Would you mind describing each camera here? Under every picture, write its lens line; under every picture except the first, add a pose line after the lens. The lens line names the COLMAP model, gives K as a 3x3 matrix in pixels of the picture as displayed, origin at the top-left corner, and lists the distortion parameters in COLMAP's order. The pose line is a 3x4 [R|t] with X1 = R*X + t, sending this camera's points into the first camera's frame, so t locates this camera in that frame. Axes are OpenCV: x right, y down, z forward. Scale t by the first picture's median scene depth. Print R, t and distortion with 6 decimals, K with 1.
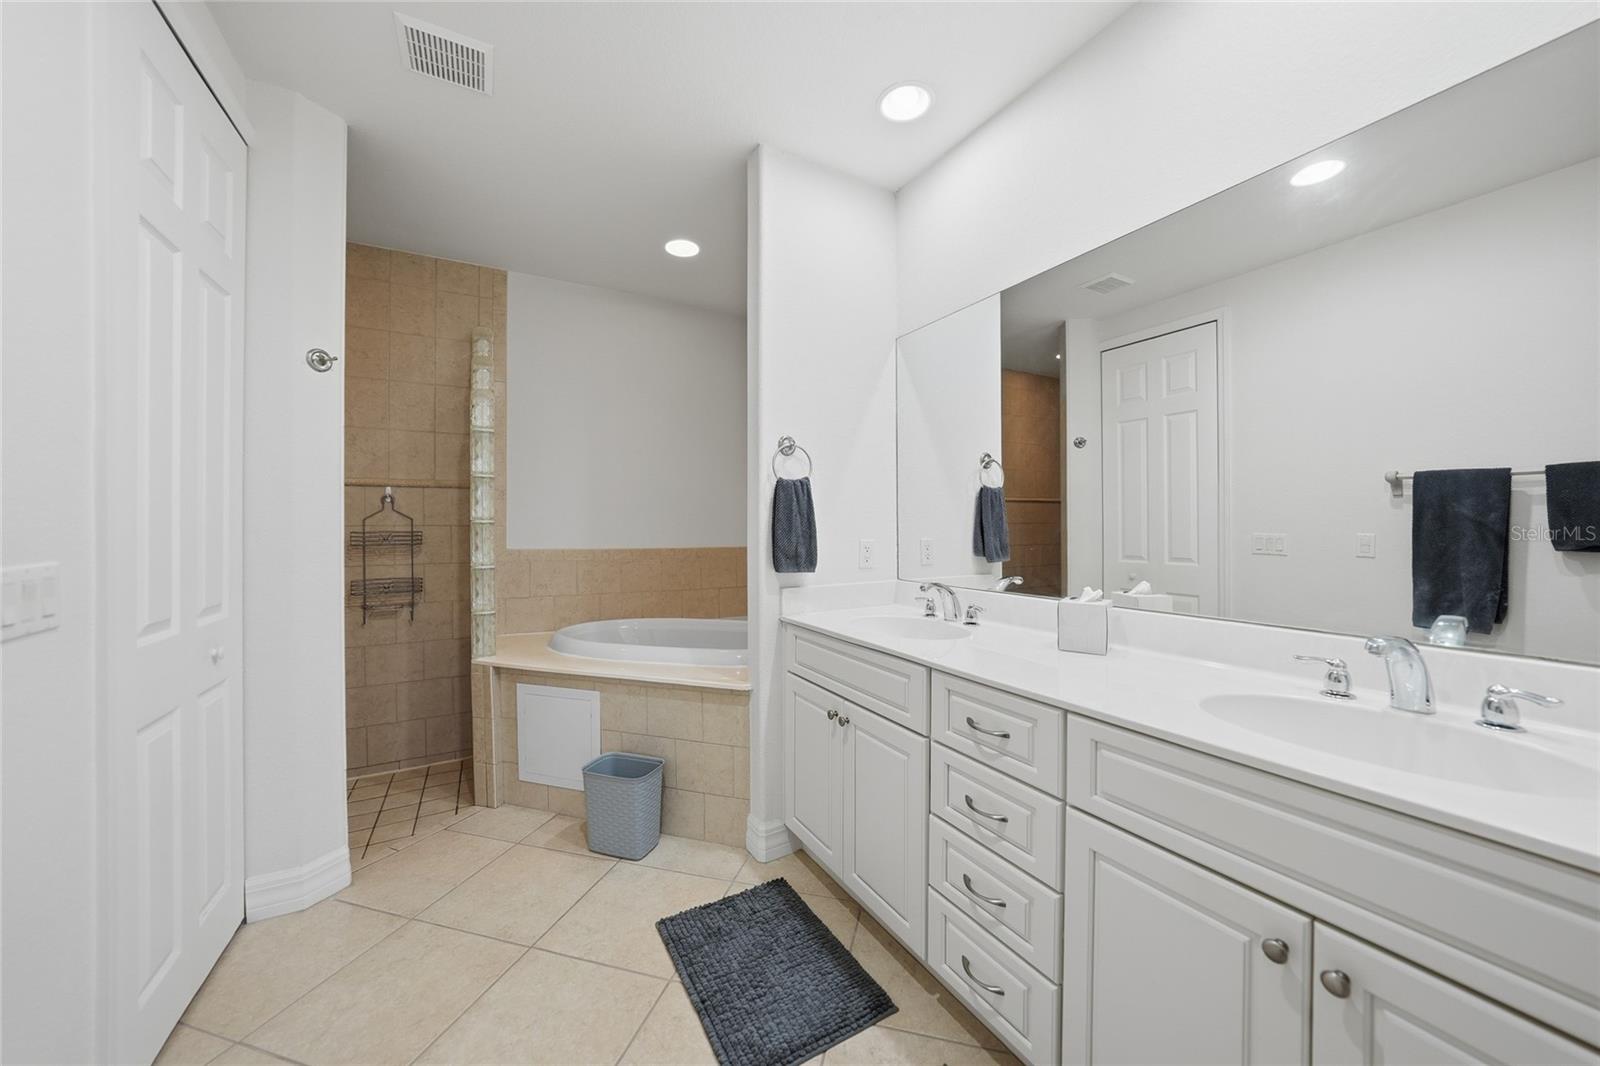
lens RADIAL K [[542.3, 0, 818.0], [0, 542.3, 529.7], [0, 0, 1]] dist [-0.027443, 0.007116]
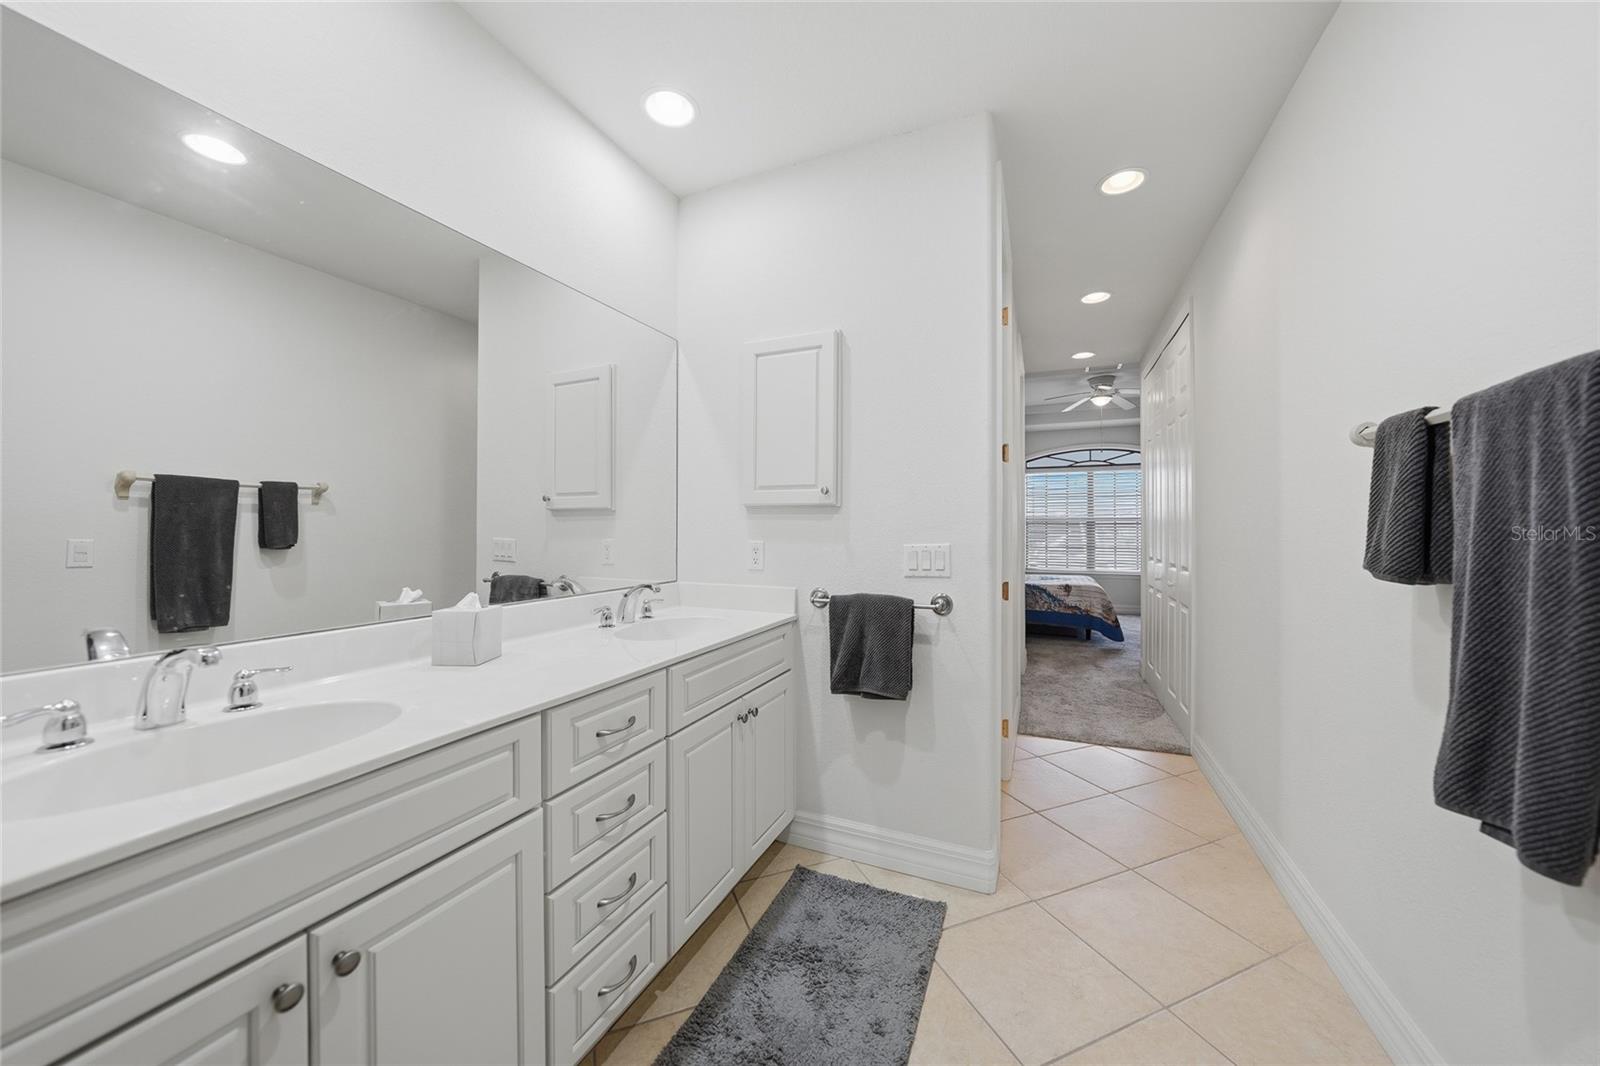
lens RADIAL K [[570.7, 0, 807.3], [0, 570.7, 526.7], [0, 0, 1]] dist [-0.030981, 0.005096]
pose [[-0.570120, 0.006580, 0.821535, -0.449299], [0.011437, 0.999935, -0.000072, -0.001559], [-0.821482, 0.009355, -0.570158, 0.767747]]
